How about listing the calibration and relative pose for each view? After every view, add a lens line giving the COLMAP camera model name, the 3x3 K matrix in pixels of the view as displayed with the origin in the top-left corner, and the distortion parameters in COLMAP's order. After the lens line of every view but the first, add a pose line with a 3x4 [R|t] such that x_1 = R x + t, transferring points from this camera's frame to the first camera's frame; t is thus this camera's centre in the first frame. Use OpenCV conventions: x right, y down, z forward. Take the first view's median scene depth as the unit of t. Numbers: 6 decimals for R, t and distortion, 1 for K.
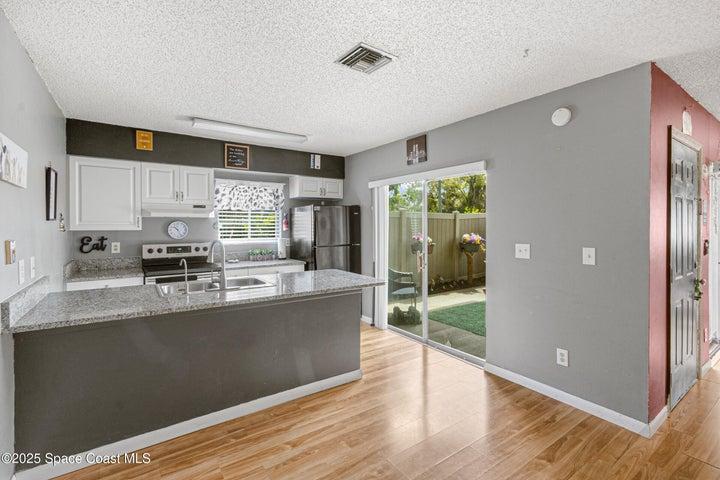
lens RADIAL K [[334.2, 0, 356.7], [0, 334.2, 226.7], [0, 0, 1]] dist [0.005564, -0.000741]
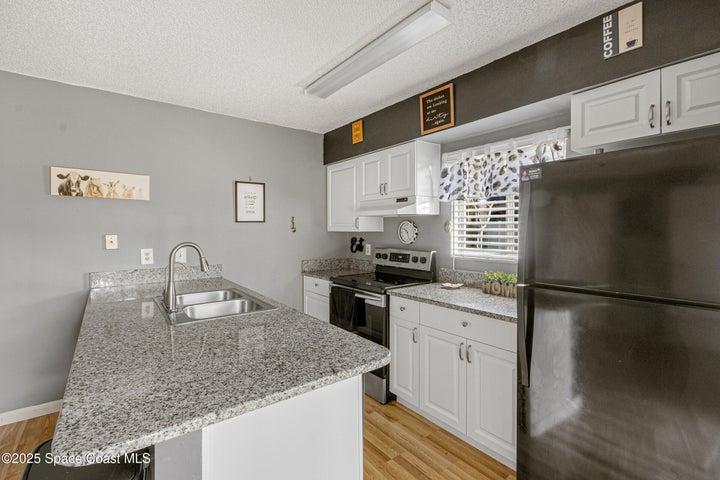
lens RADIAL K [[334.2, 0, 356.7], [0, 334.2, 226.7], [0, 0, 1]] dist [0.005564, -0.000741]
pose [[0.037499, -0.006267, -0.999277, 0.235899], [-0.005700, 0.999963, -0.006485, 0.002573], [0.999280, 0.005939, 0.037461, 0.864786]]
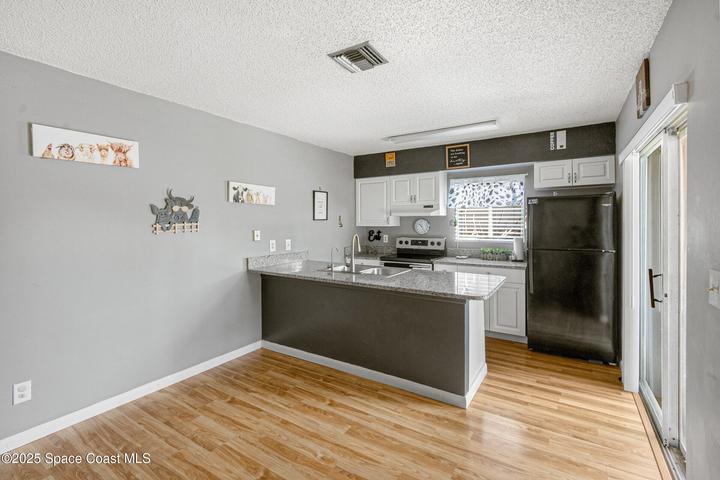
lens RADIAL K [[333.1, 0, 351.1], [0, 333.1, 223.0], [0, 0, 1]] dist [-0.002411, -0.000410]
pose [[0.370220, 0.000389, -0.928944, 0.495404], [-0.001298, 0.999999, -0.000099, -0.002495], [0.928943, 0.001242, 0.370220, 0.320139]]
